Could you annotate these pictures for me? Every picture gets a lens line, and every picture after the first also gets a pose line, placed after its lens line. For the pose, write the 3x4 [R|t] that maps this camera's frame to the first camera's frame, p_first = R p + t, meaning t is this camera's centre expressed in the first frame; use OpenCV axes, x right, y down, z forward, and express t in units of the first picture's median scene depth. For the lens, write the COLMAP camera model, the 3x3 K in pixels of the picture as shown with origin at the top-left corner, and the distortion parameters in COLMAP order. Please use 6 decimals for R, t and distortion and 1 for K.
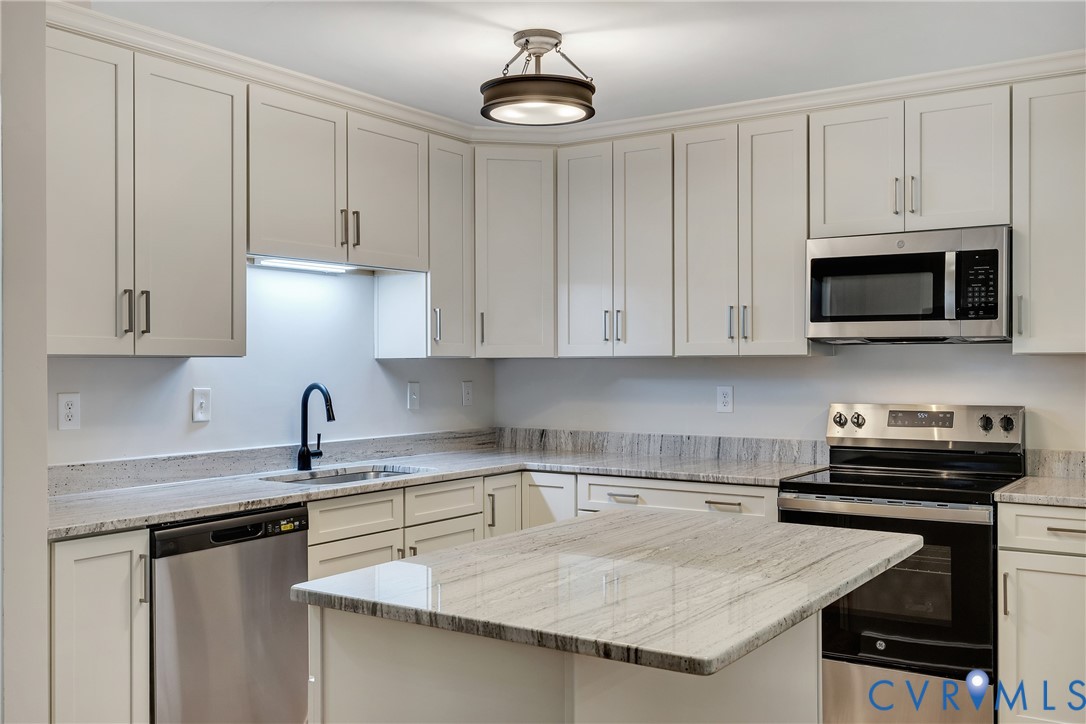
lens RADIAL K [[1027.1, 0, 543.0], [0, 1027.1, 362.0], [0, 0, 1]] dist [0.006094, 0.008246]
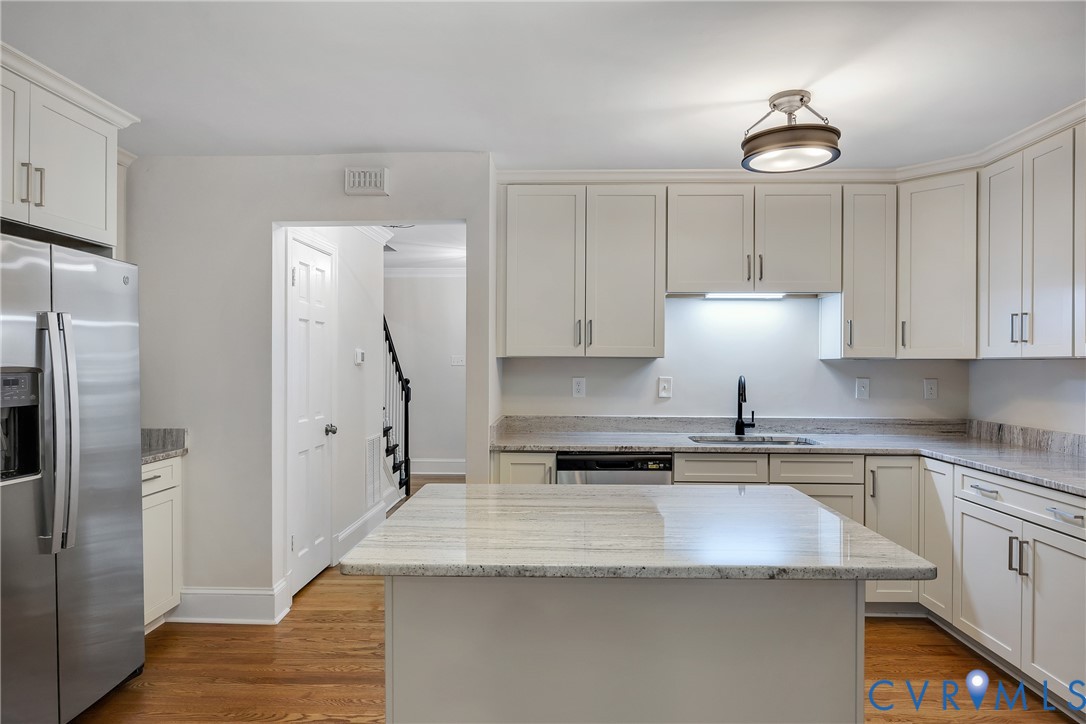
lens RADIAL K [[644.9, 0, 543.0], [0, 644.9, 362.0], [0, 0, 1]] dist [-0.001075, 0.000387]
pose [[0.540042, 0.004837, -0.841624, 0.426530], [-0.005237, 0.999983, 0.002387, 0.000064], [0.841622, 0.003119, 0.540058, 0.287305]]
